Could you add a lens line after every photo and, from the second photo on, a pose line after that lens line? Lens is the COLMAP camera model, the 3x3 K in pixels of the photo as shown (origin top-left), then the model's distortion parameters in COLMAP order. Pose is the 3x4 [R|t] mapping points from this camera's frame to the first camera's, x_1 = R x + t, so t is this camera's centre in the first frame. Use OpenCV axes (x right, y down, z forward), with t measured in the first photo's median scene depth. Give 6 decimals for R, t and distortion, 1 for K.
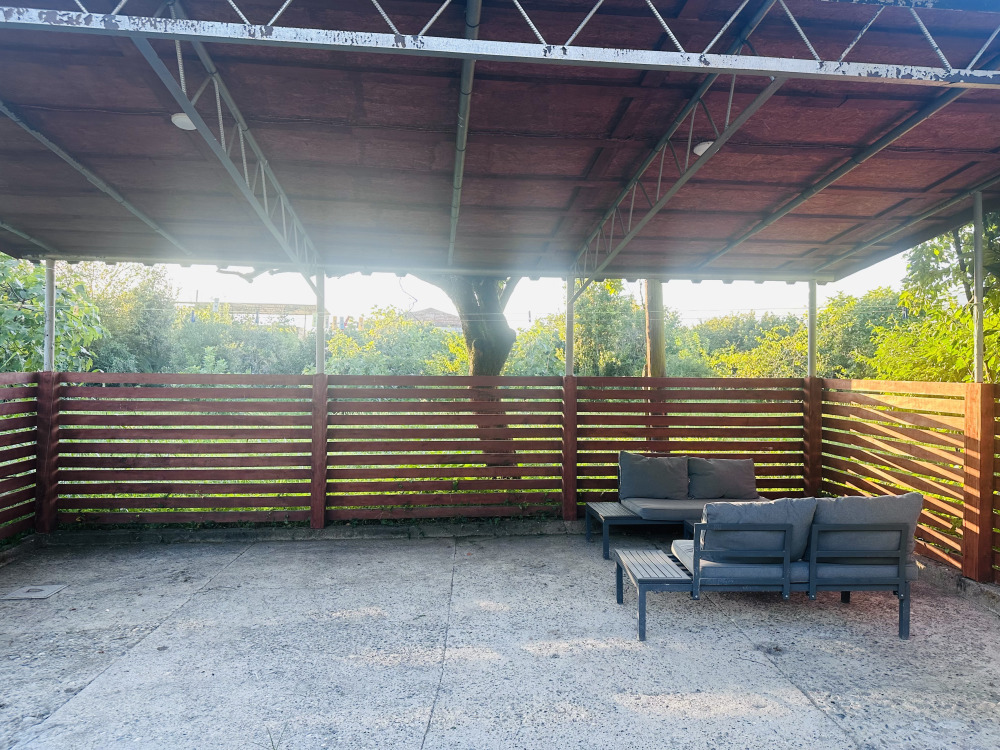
lens RADIAL K [[698.7, 0, 501.5], [0, 698.7, 376.0], [0, 0, 1]] dist [0.068230, -0.077489]
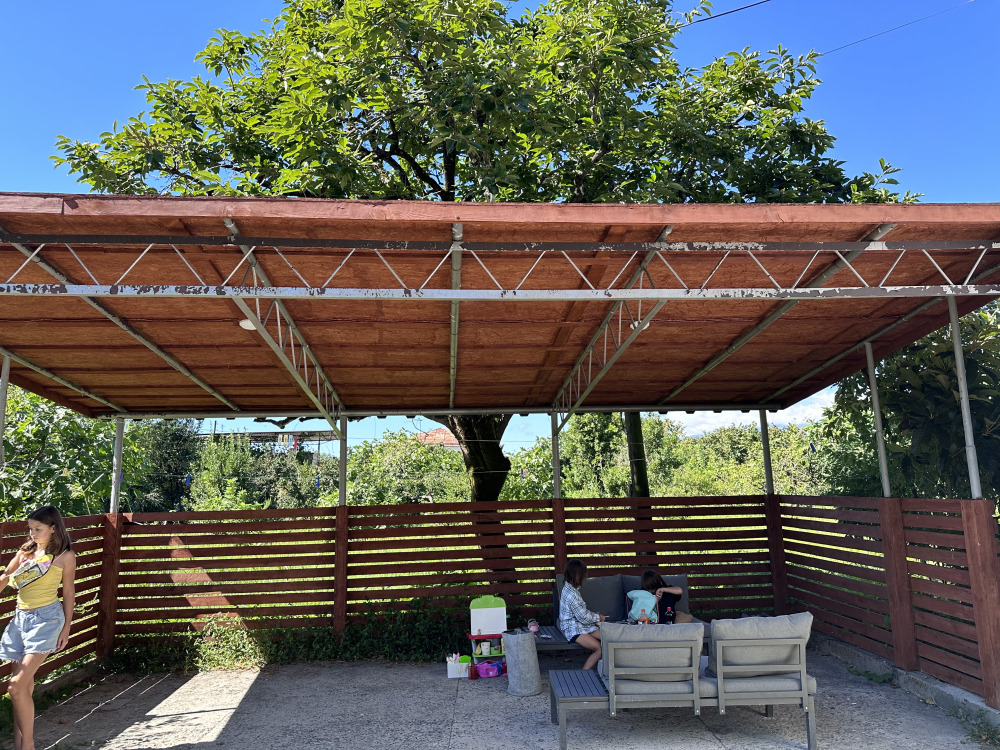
lens RADIAL K [[698.7, 0, 500.5], [0, 698.7, 372.2], [0, 0, 1]] dist [0.068230, -0.077489]
pose [[0.999168, -0.038606, -0.013140, 0.036930], [0.035828, 0.984904, -0.169351, -0.019393], [0.019479, 0.168739, 0.985468, -0.238723]]
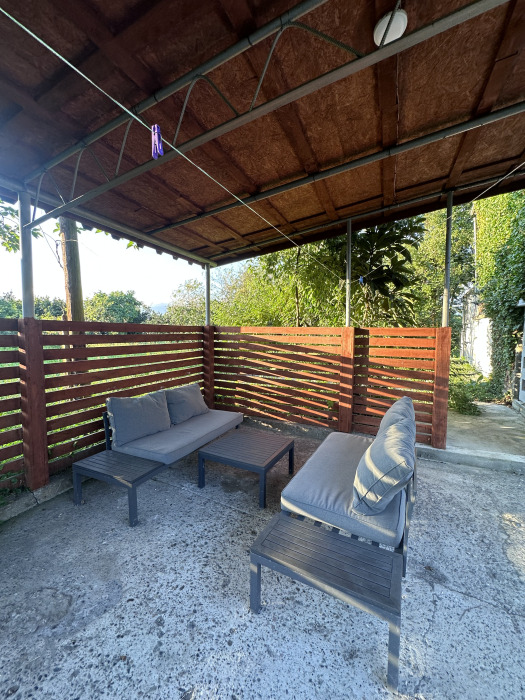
lens RADIAL K [[278.8, 0, 262.0], [0, 278.8, 350.4], [0, 0, 1]] dist [0.003066, -0.000017]
pose [[0.504390, -0.058339, 0.861503, -0.070616], [0.000171, 0.997722, 0.067463, 0.021198], [-0.863476, -0.033880, 0.503250, 0.829694]]
